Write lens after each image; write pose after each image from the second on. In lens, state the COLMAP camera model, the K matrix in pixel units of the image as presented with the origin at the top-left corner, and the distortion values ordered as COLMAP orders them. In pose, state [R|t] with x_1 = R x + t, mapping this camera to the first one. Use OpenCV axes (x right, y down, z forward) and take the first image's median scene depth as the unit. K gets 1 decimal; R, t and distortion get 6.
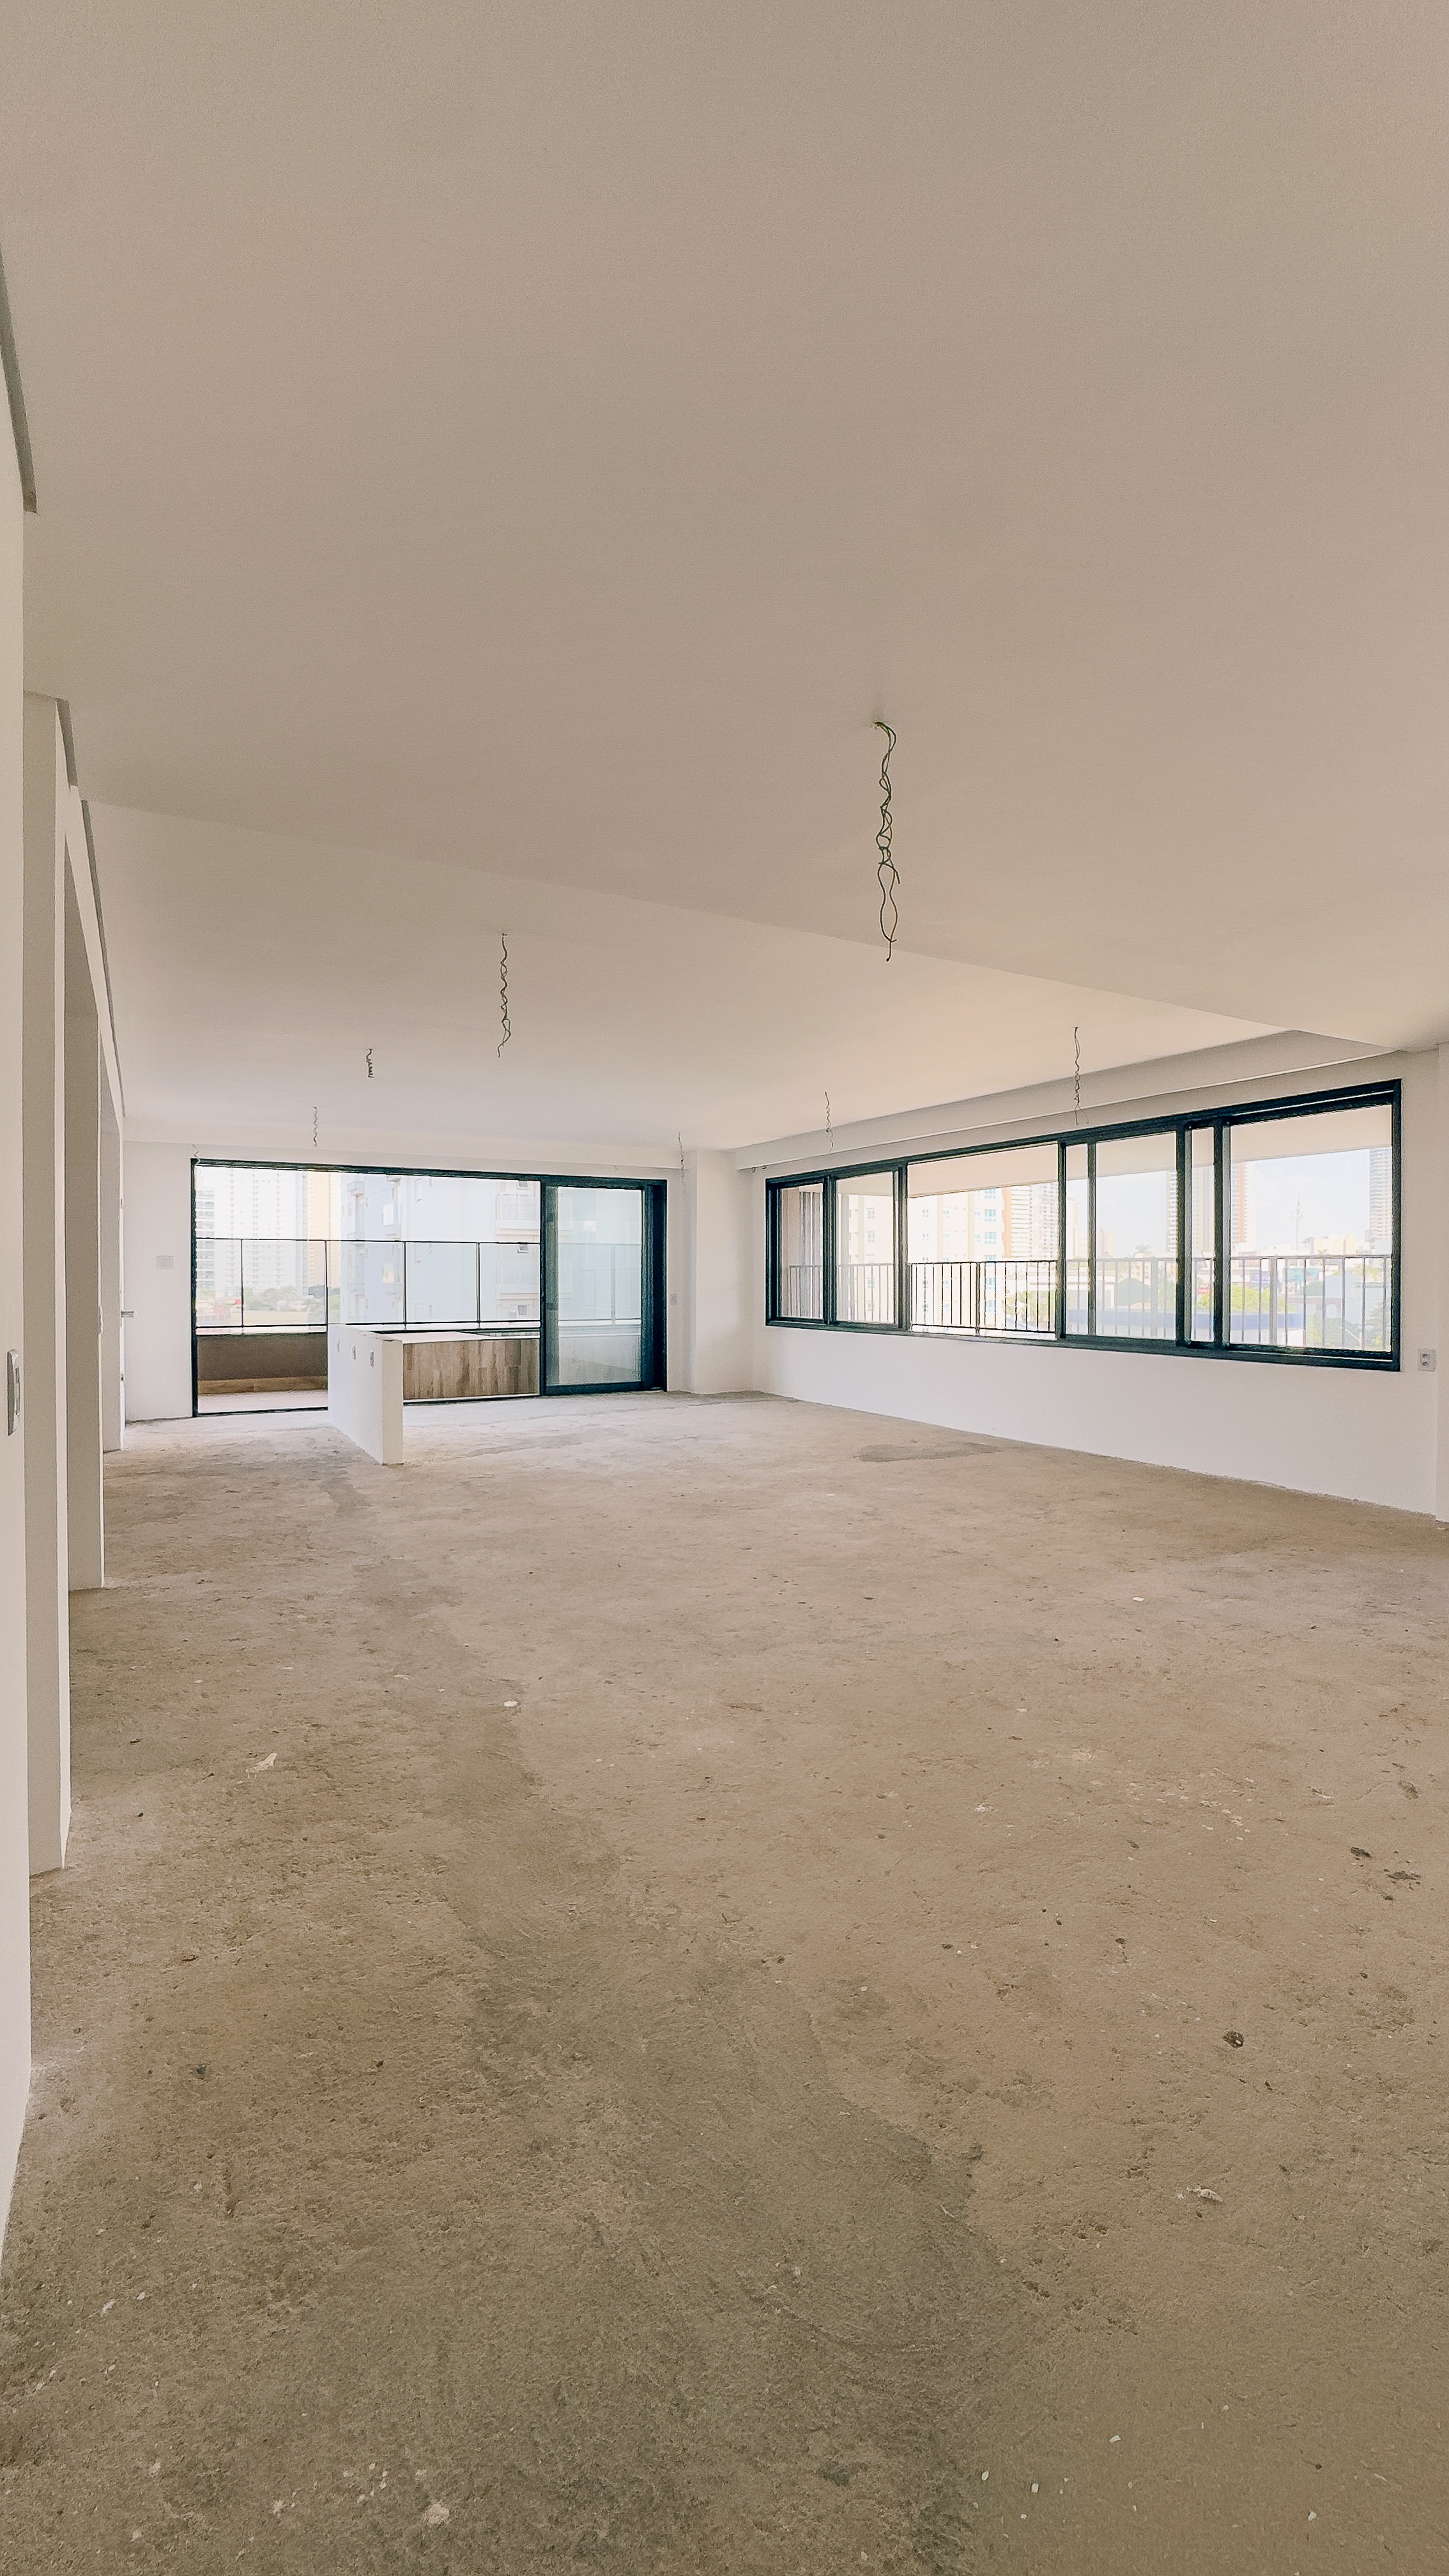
lens RADIAL K [[1059.0, 0, 724.5], [0, 1059.0, 1288.0], [0, 0, 1]] dist [-0.044372, 0.020379]
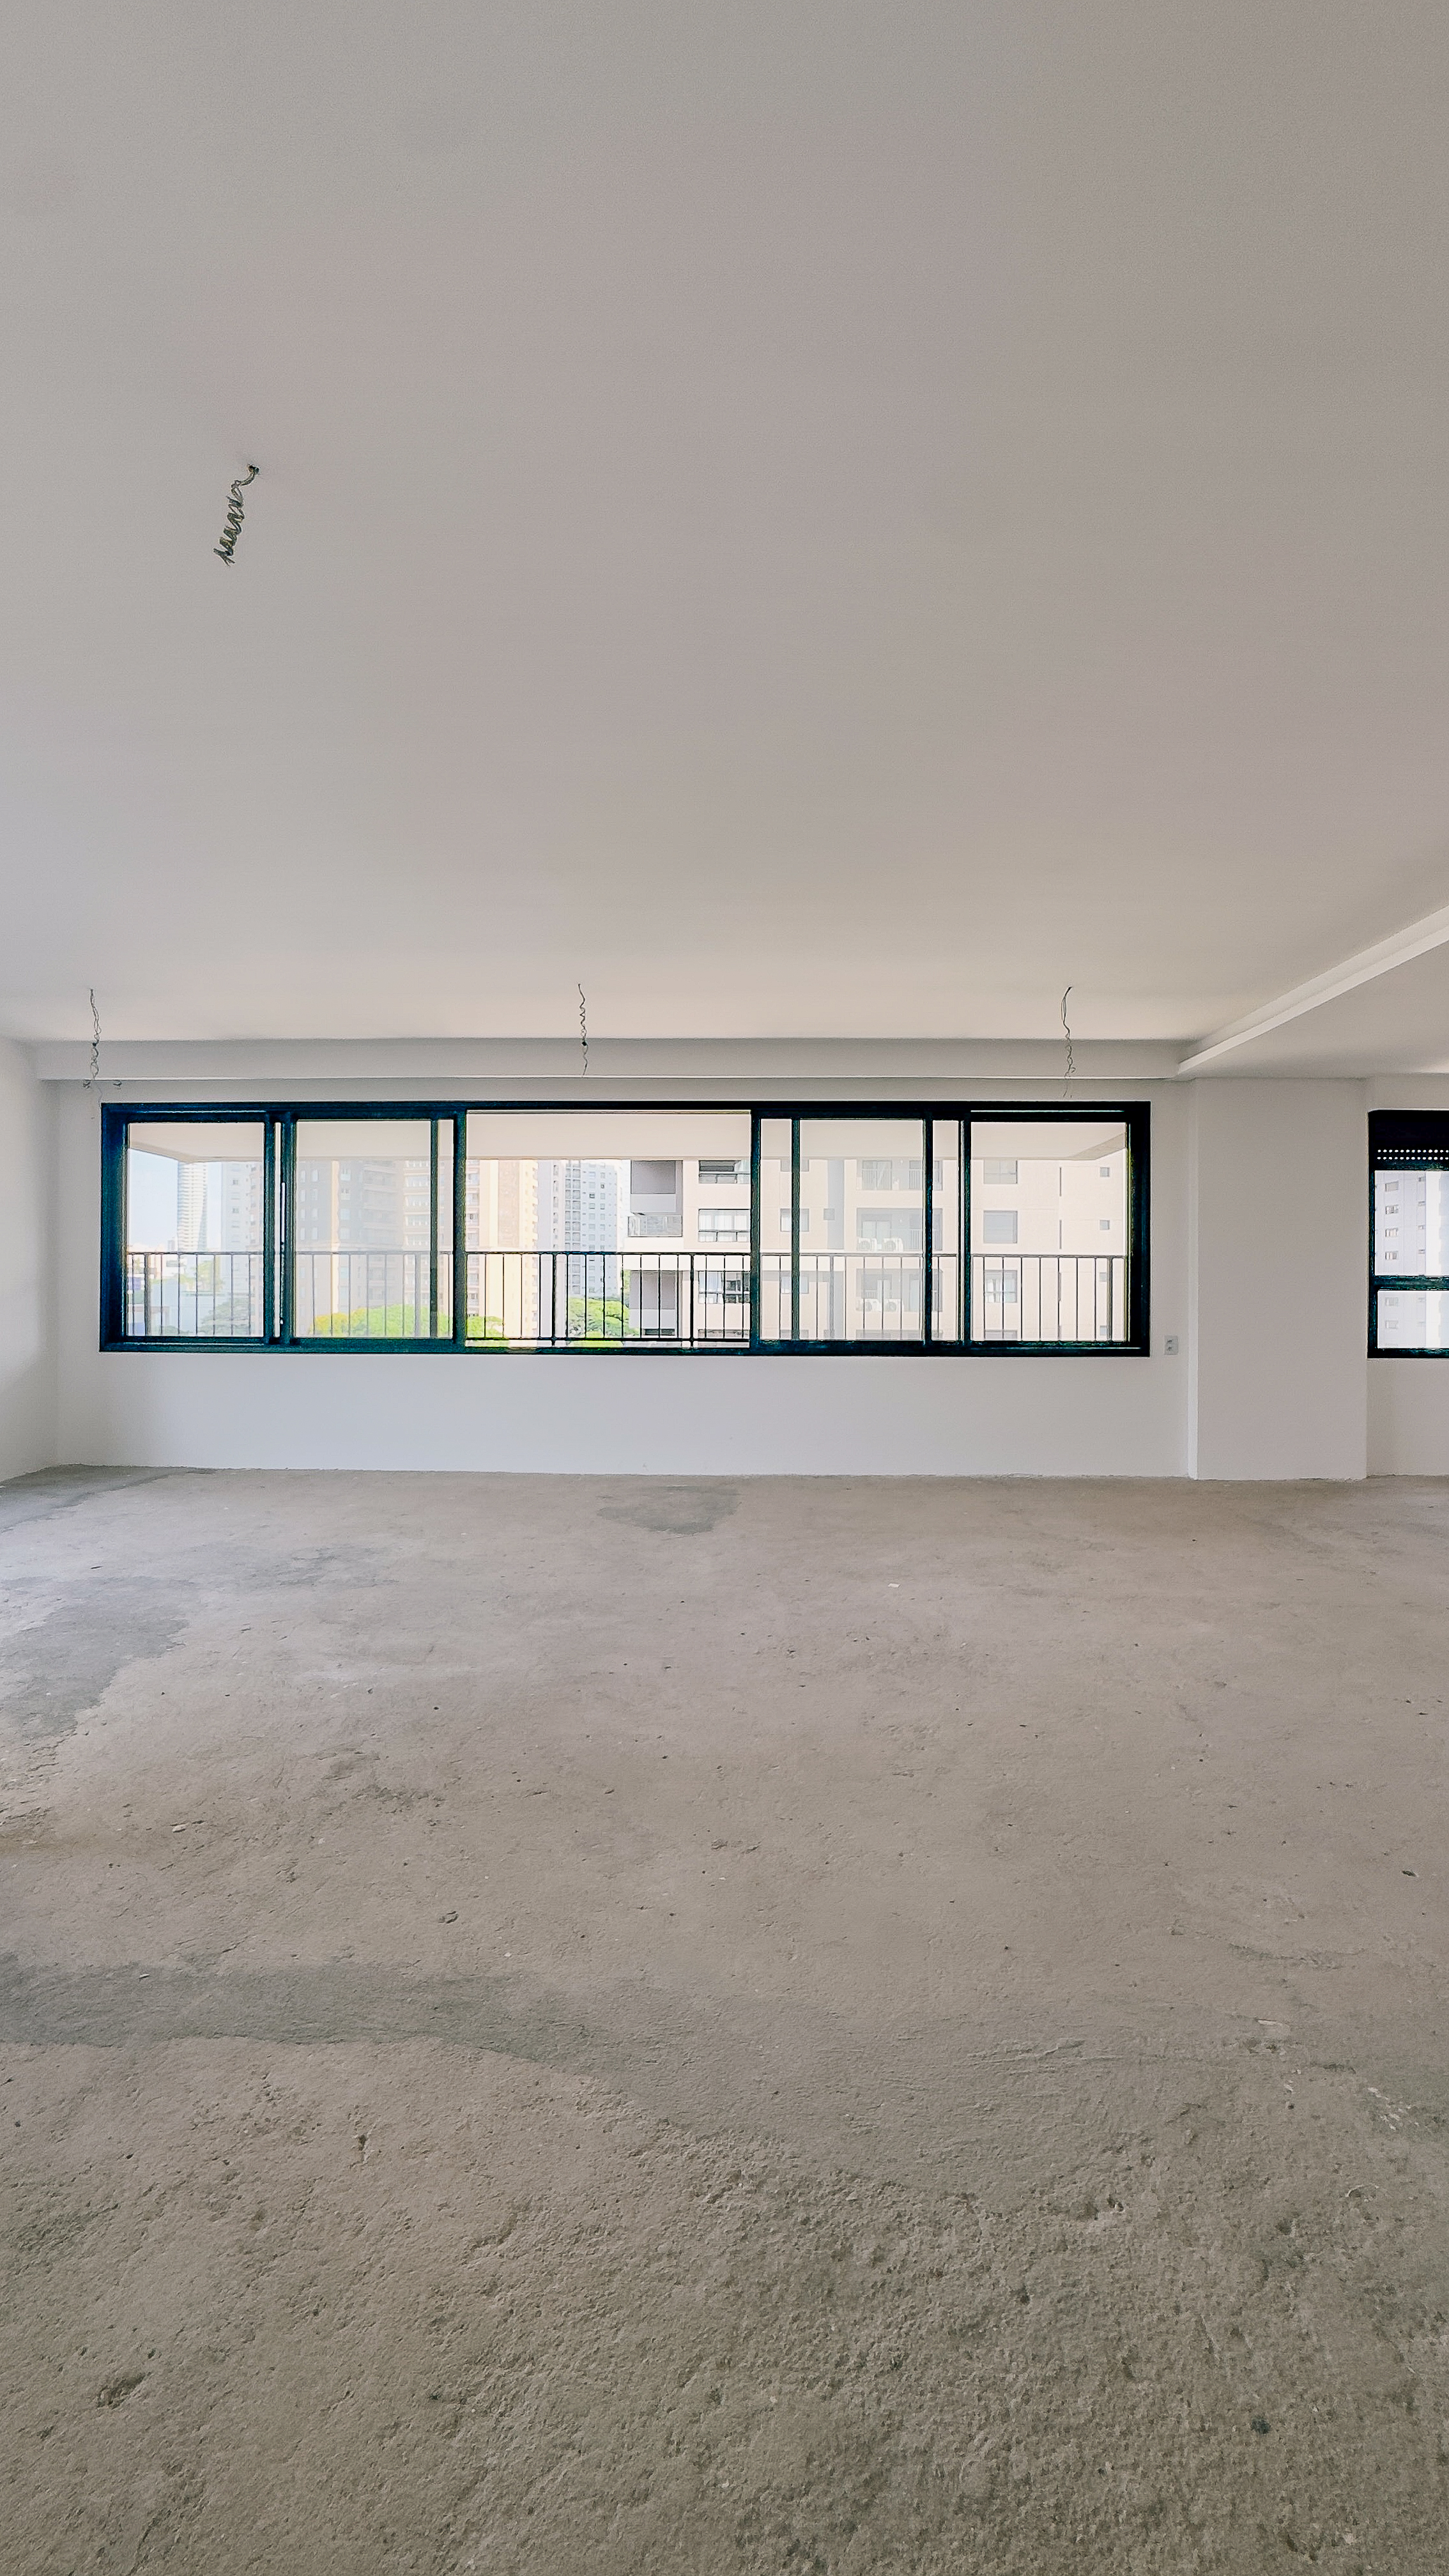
lens RADIAL K [[1059.0, 0, 724.5], [0, 1059.0, 1288.0], [0, 0, 1]] dist [-0.044372, 0.020379]
pose [[0.501563, 0.004804, 0.865108, -0.351507], [0.003276, 0.999967, -0.007453, 0.006866], [-0.865115, 0.006573, 0.501531, 0.494637]]
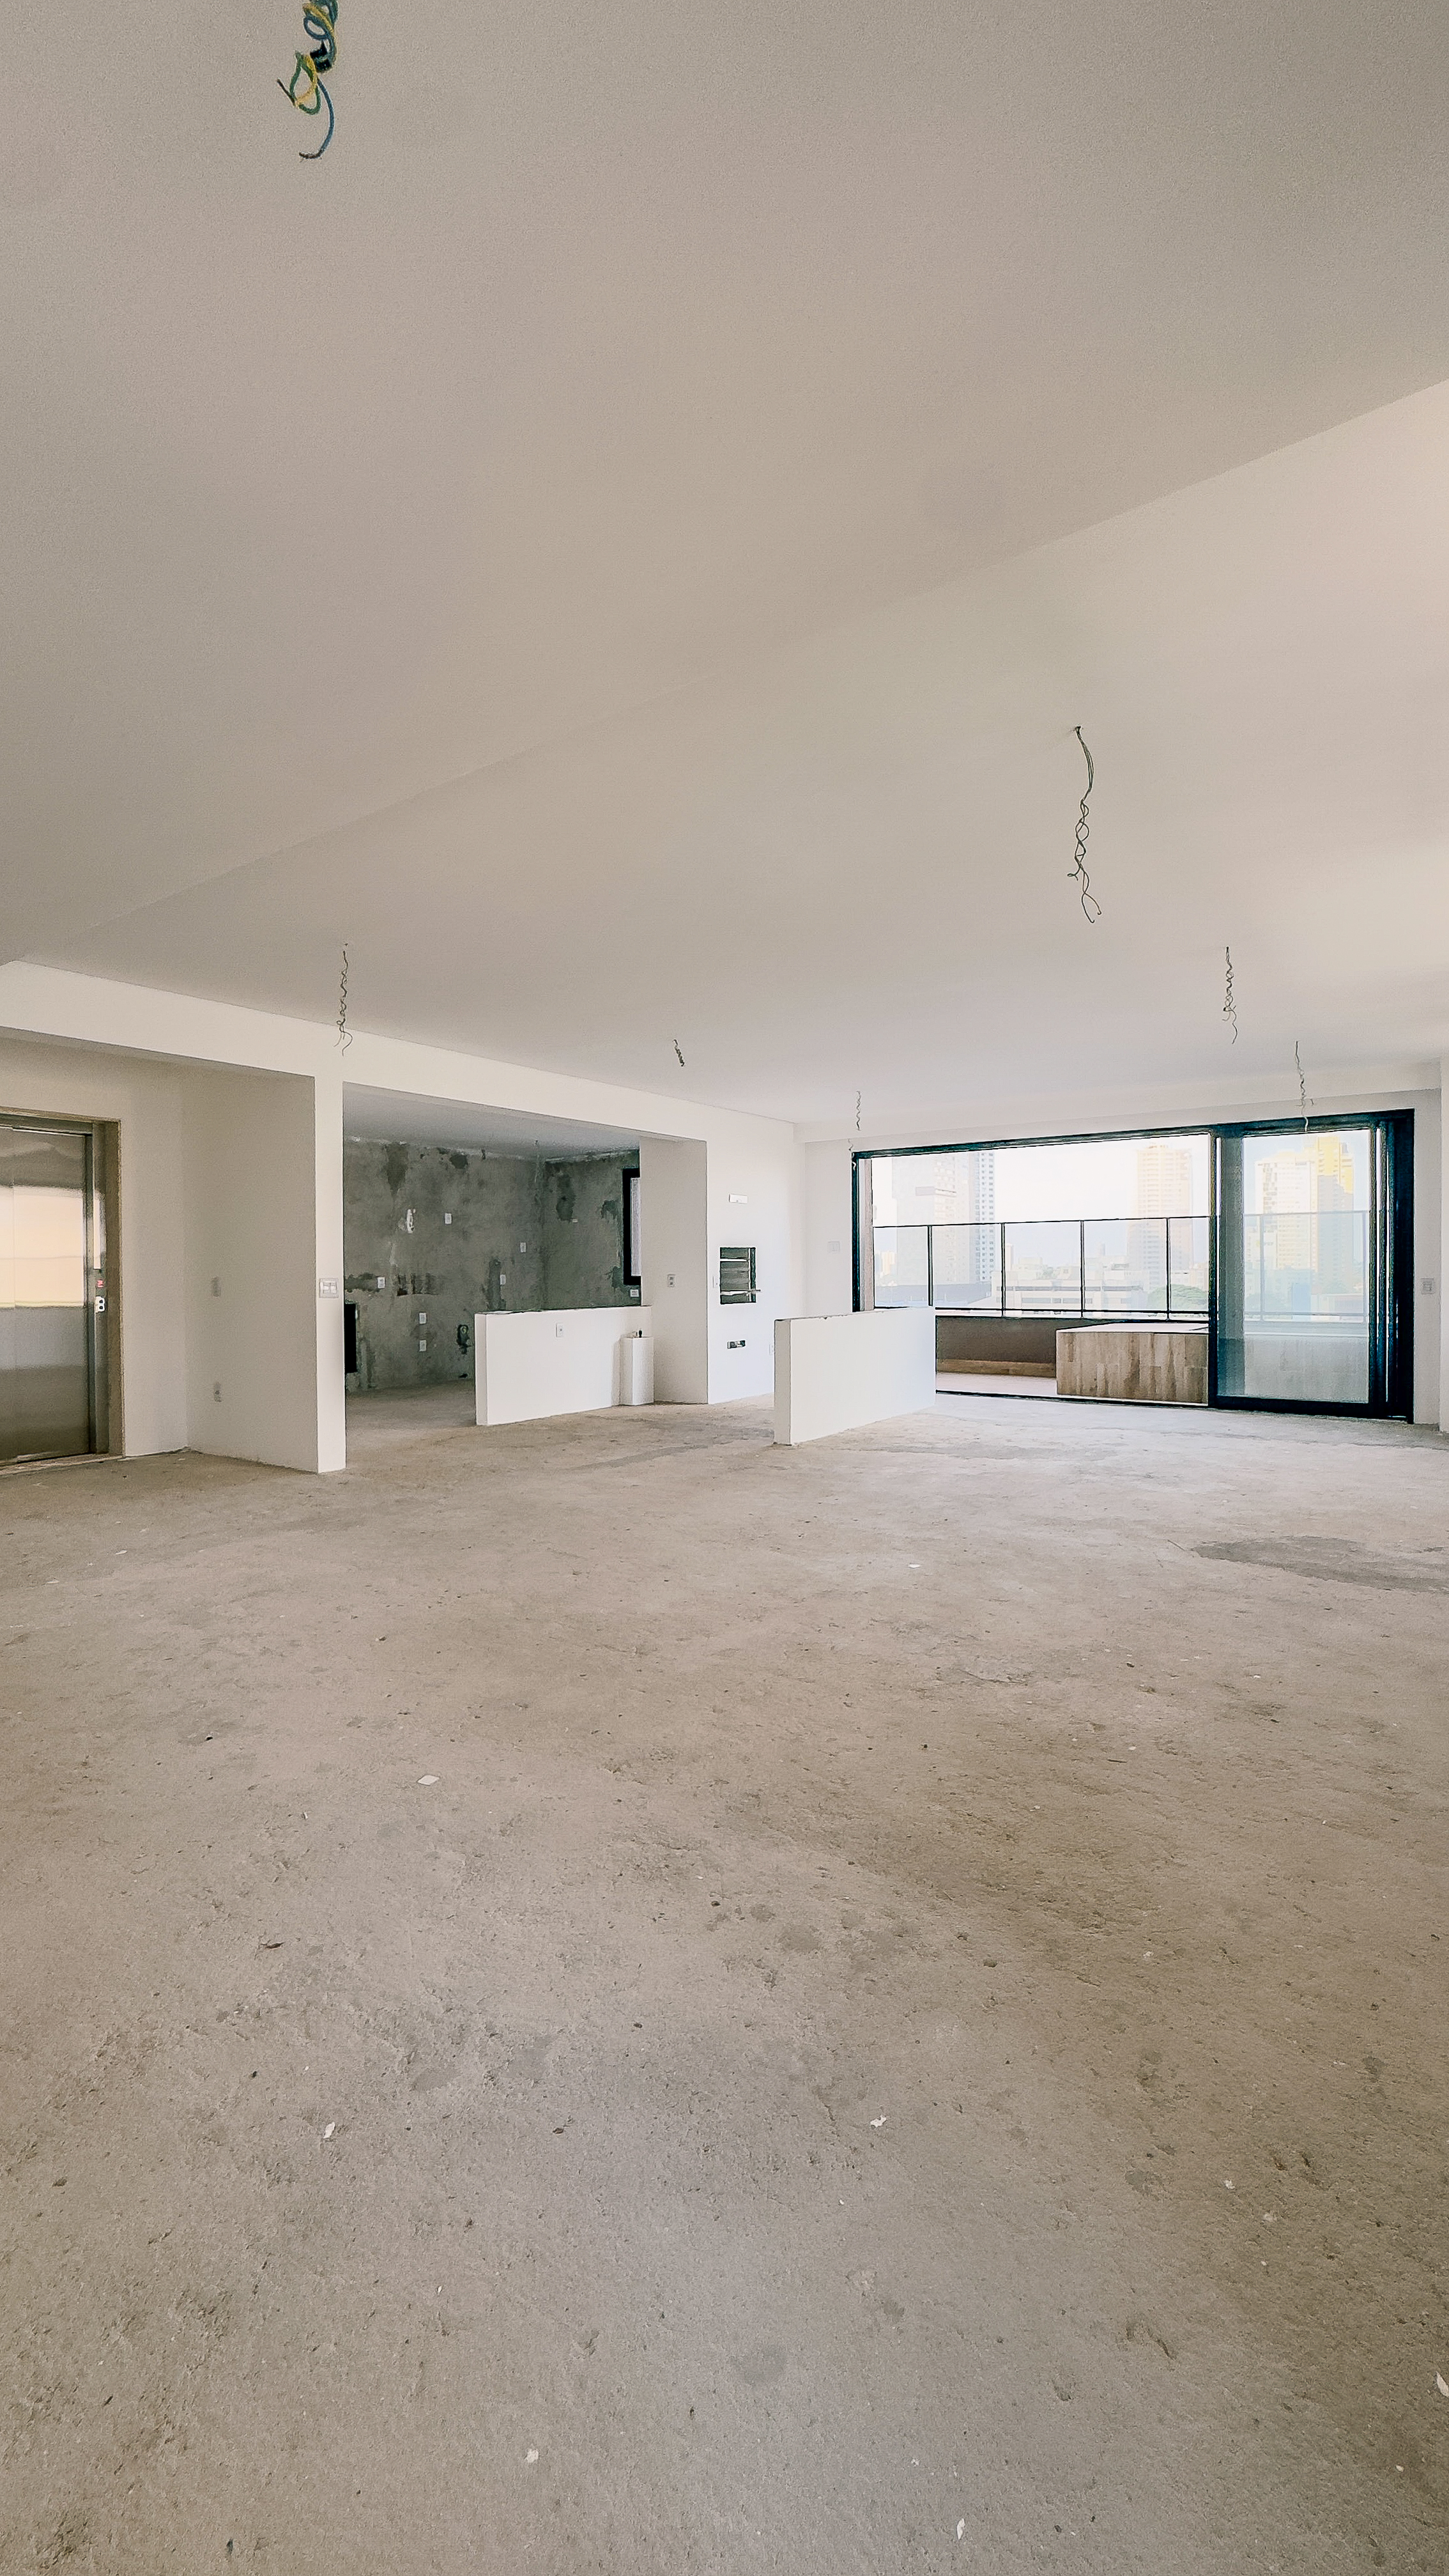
lens RADIAL K [[1059.0, 0, 724.5], [0, 1059.0, 1288.0], [0, 0, 1]] dist [-0.044372, 0.020379]
pose [[0.440978, 0.010572, -0.897456, 0.432338], [-0.001110, 0.999936, 0.011234, 0.005554], [0.897517, -0.003958, 0.440962, 0.387292]]
